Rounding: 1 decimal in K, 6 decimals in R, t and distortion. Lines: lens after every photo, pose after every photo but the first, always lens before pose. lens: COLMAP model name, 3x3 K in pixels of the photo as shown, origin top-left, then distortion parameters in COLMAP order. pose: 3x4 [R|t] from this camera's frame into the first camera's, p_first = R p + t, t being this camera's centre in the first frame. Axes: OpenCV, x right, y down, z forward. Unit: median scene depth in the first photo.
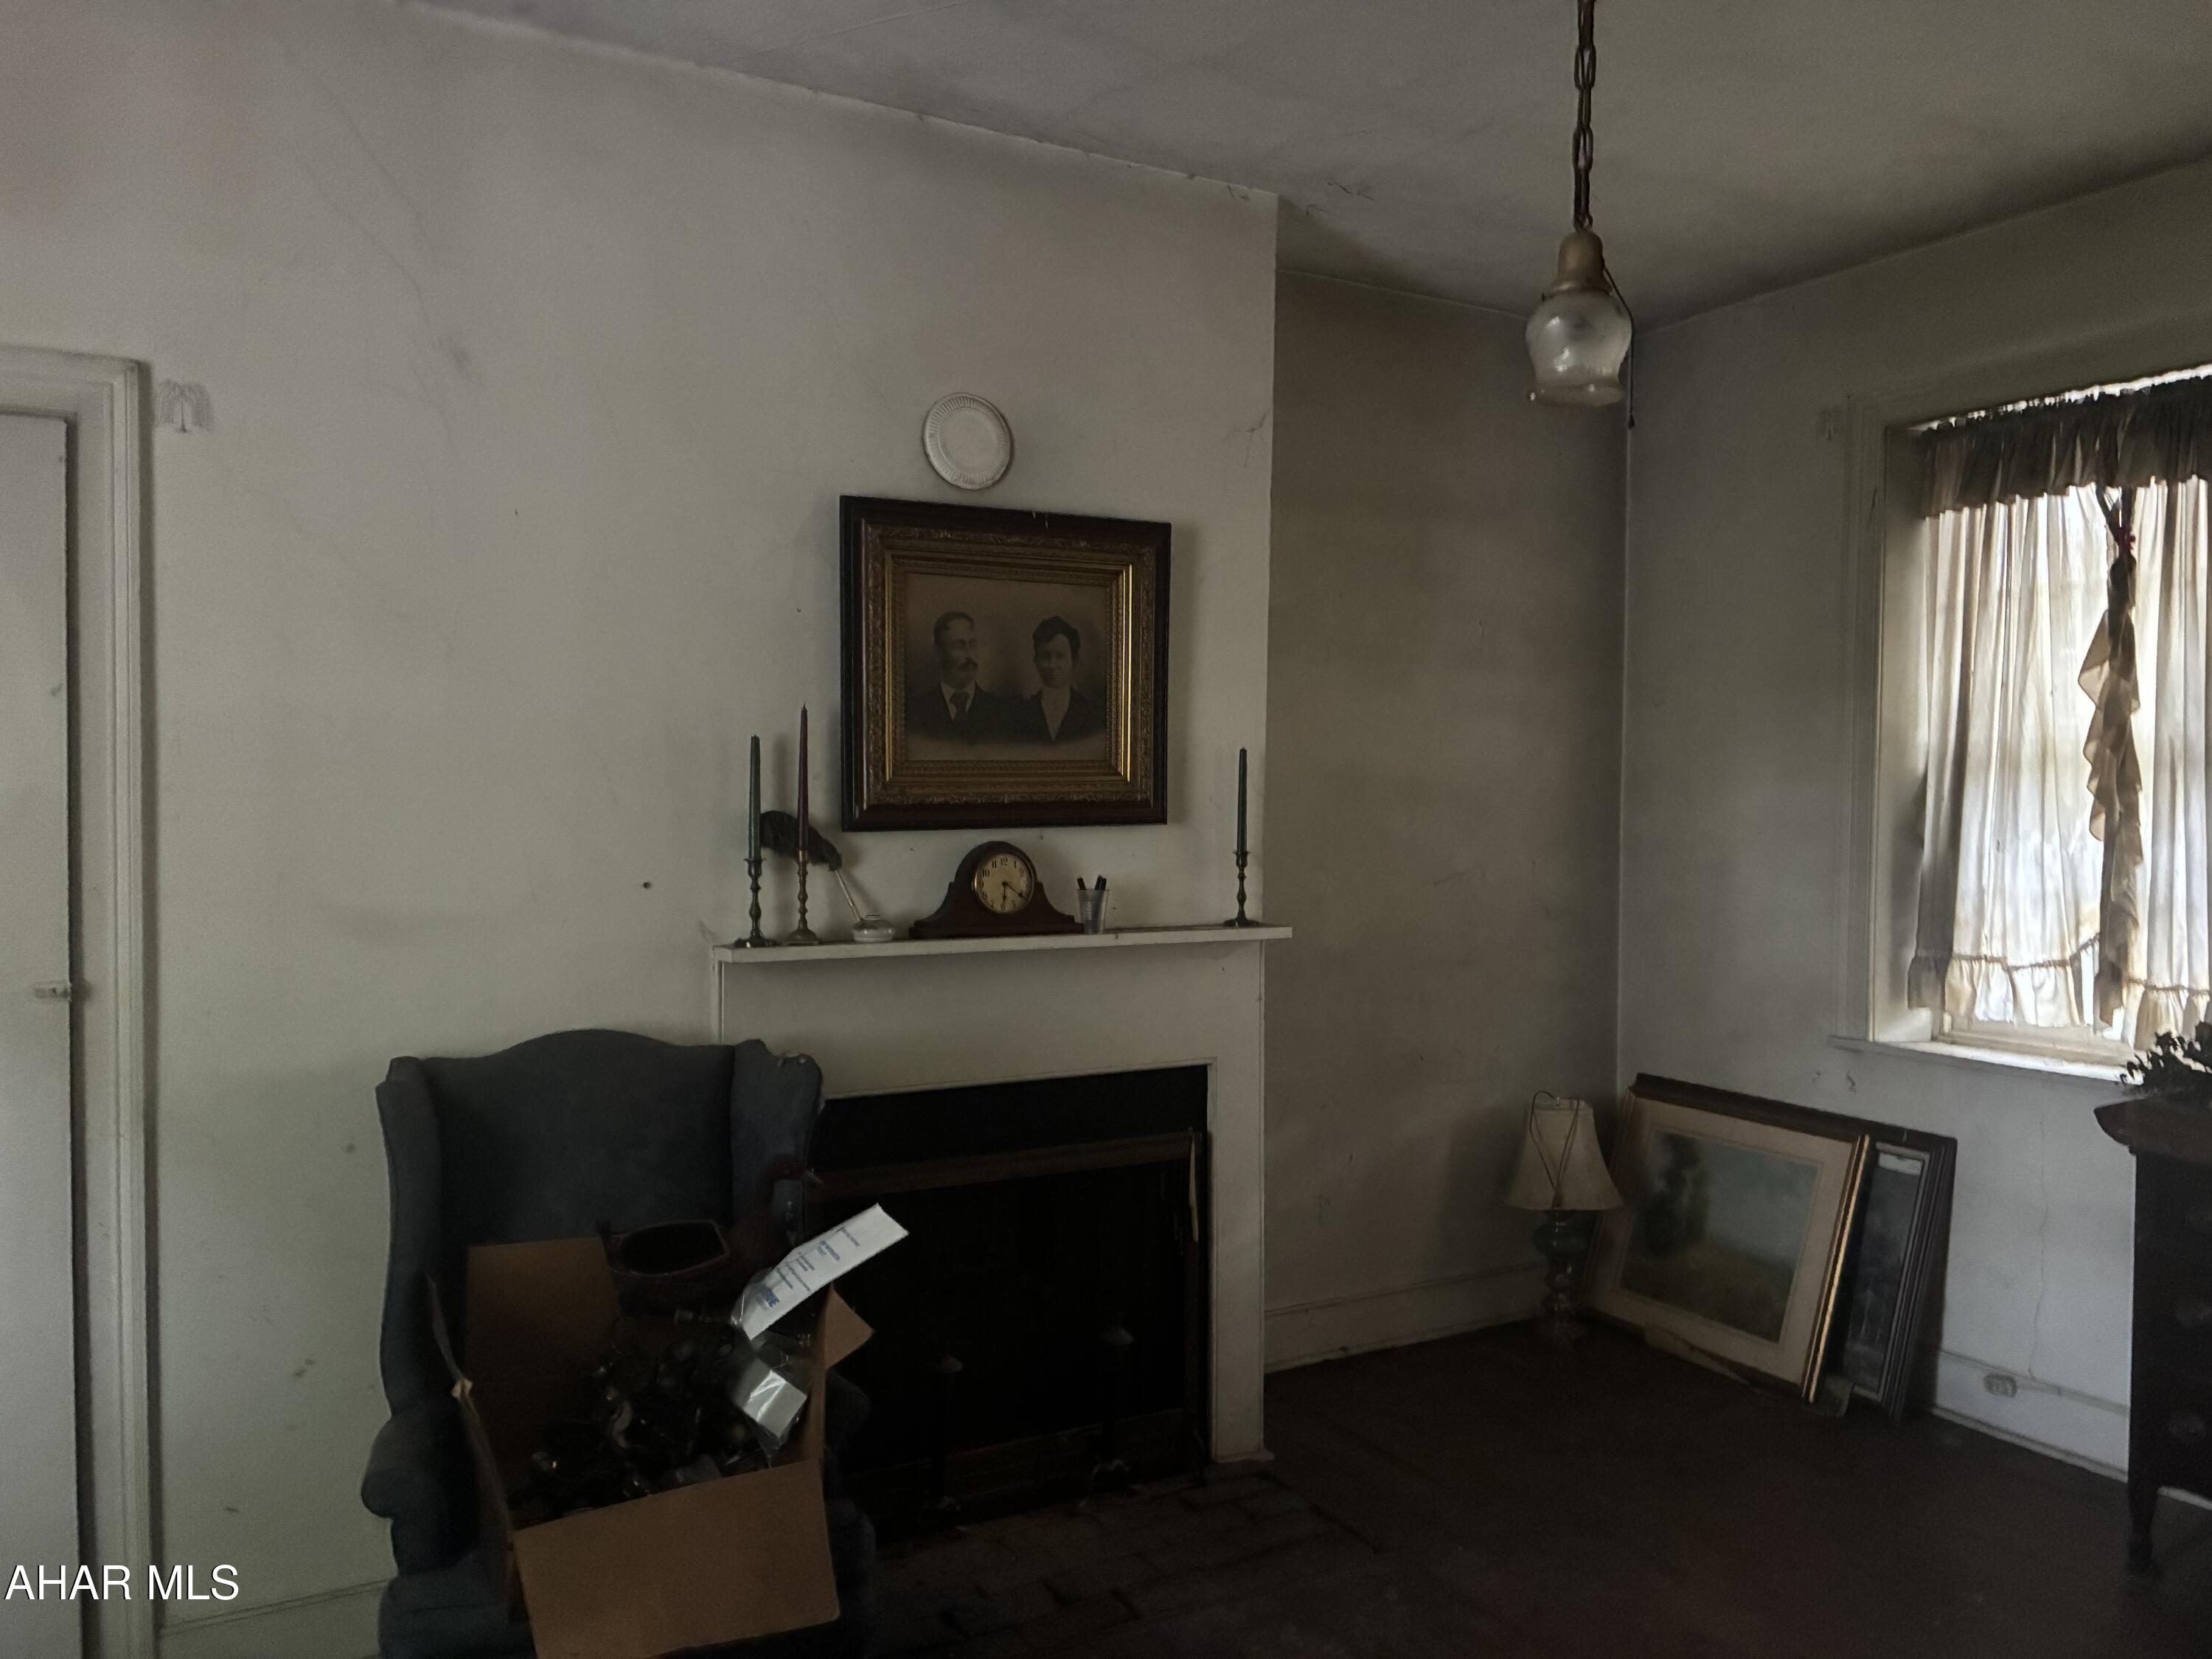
lens RADIAL K [[1712.2, 0, 1104.7], [0, 1712.2, 834.0], [0, 0, 1]] dist [0.076323, -0.085850]
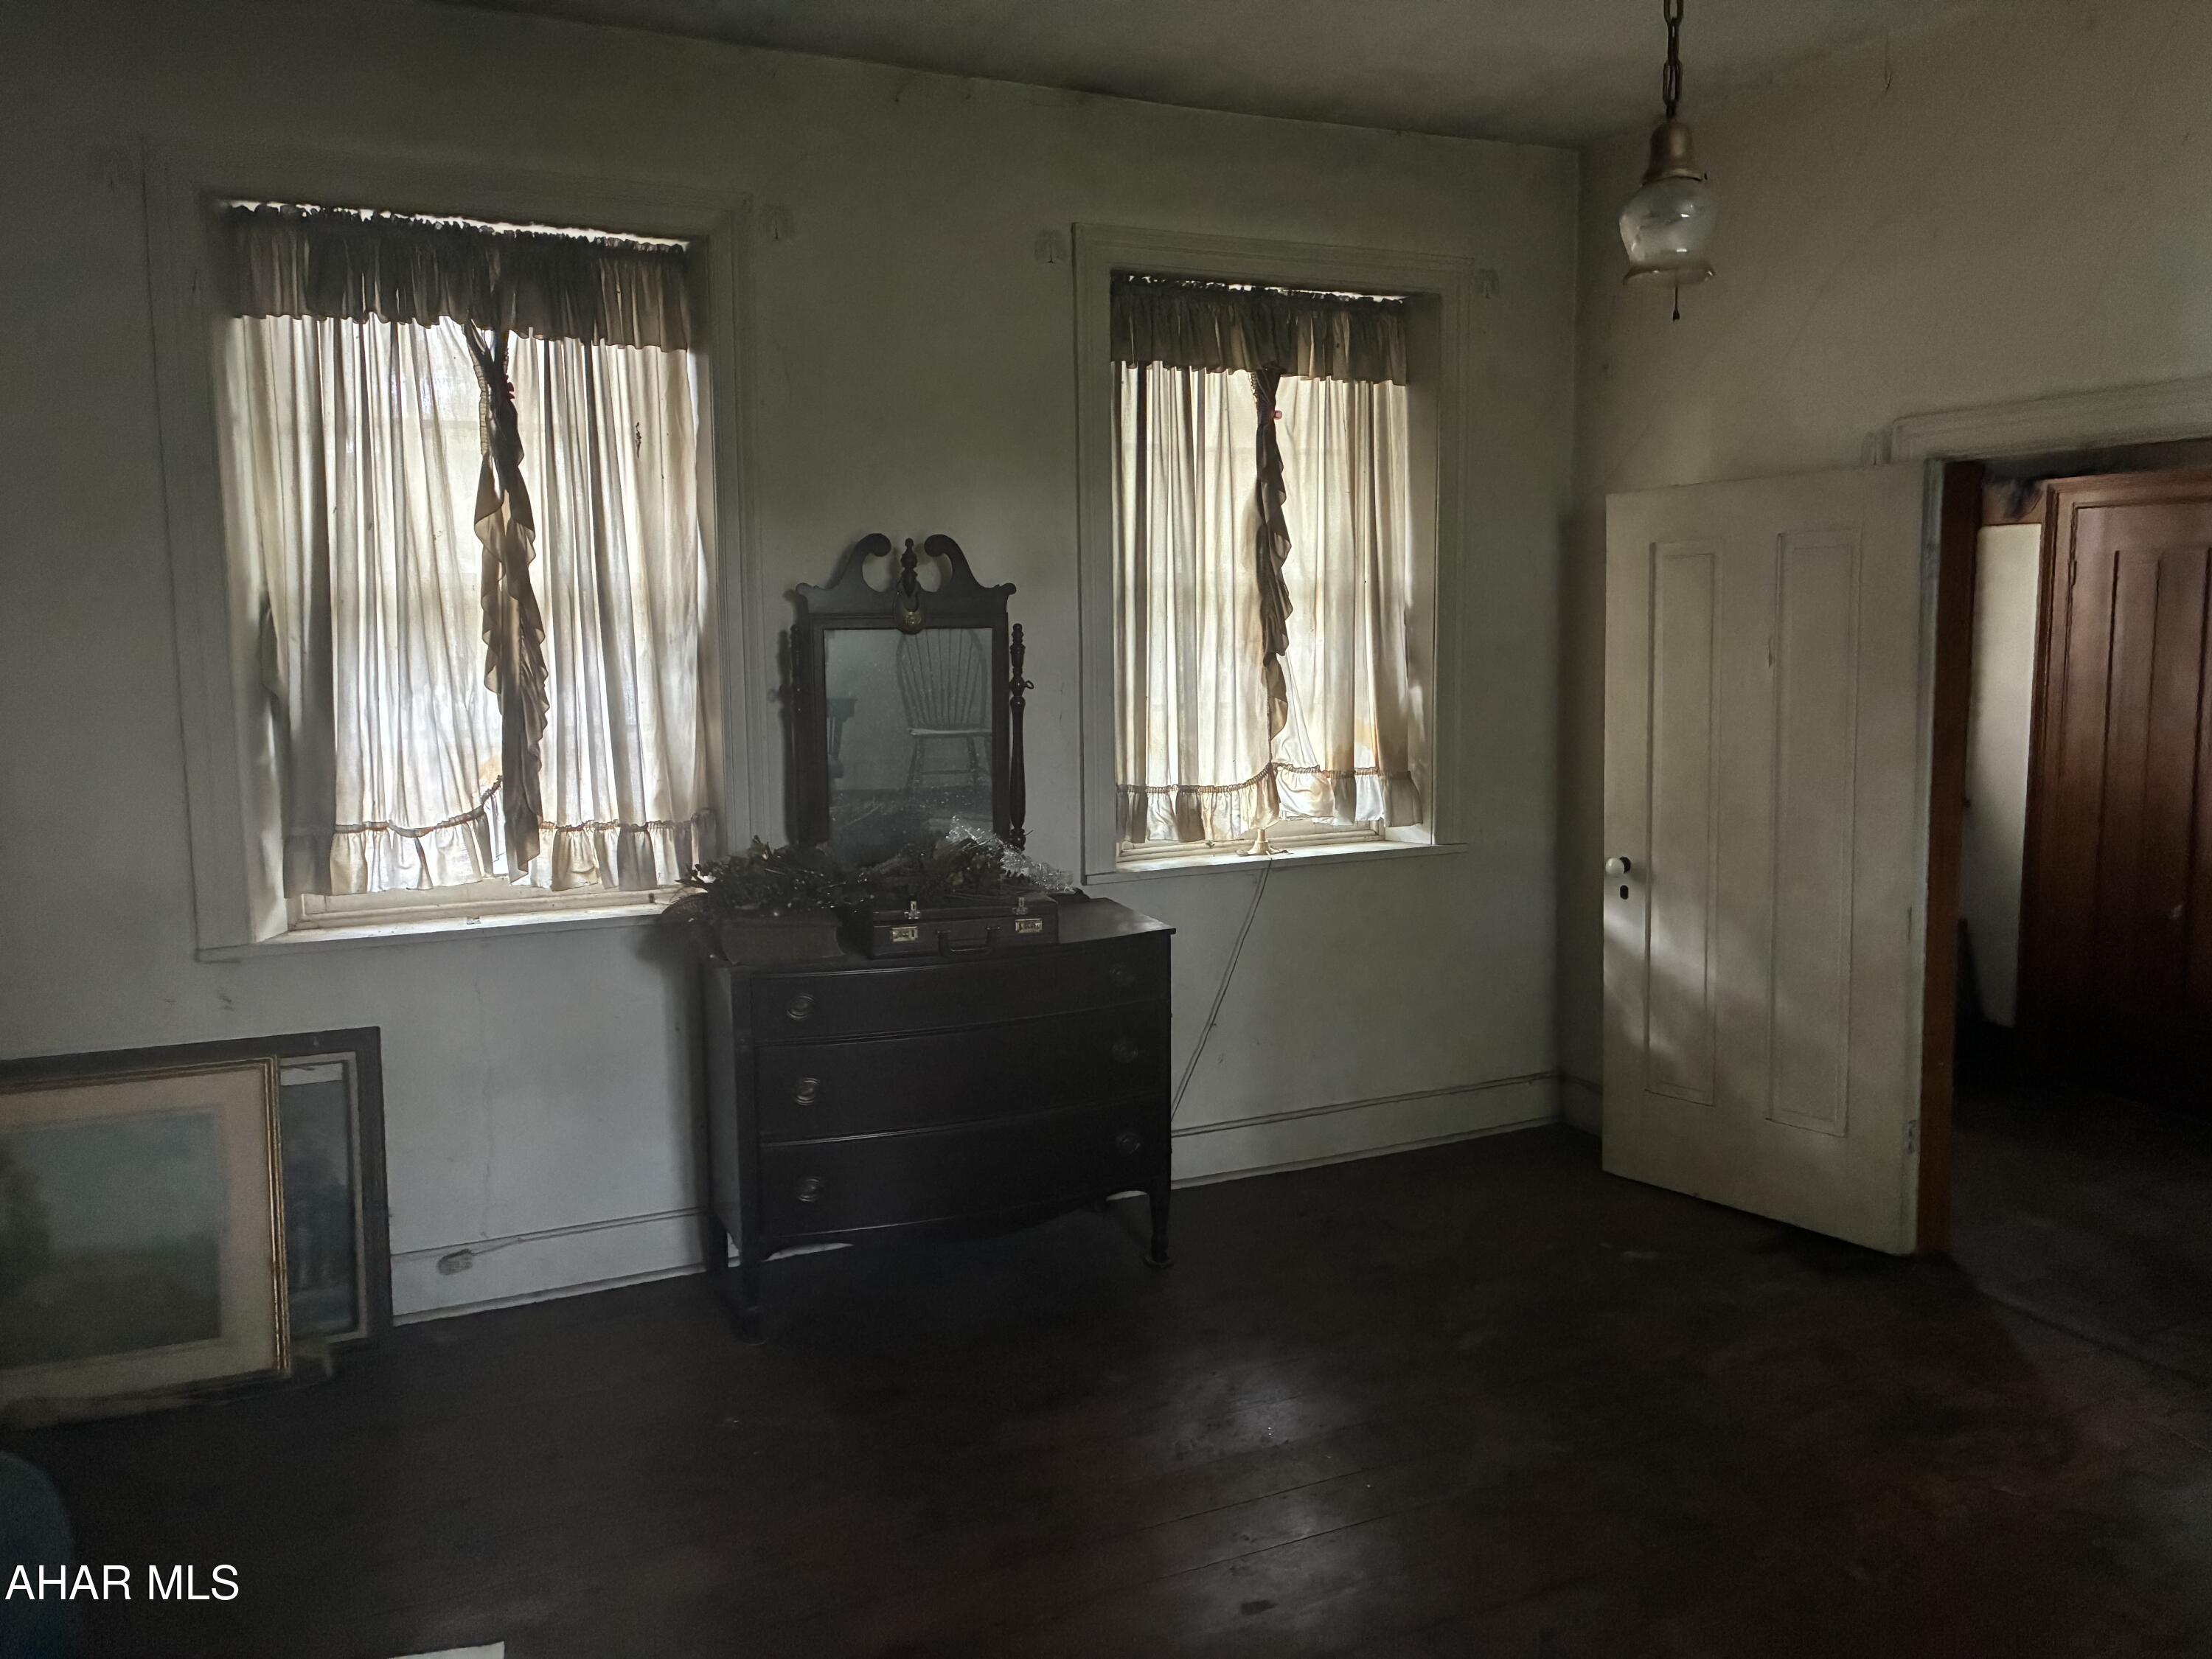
lens RADIAL K [[1599.9, 0, 1104.5], [0, 1599.9, 823.3], [0, 0, 1]] dist [0.049131, -0.067353]
pose [[0.085677, -0.118214, 0.989285, -0.306654], [0.041460, 0.992499, 0.115007, -0.012199], [-0.995460, 0.031163, 0.089935, 0.551911]]
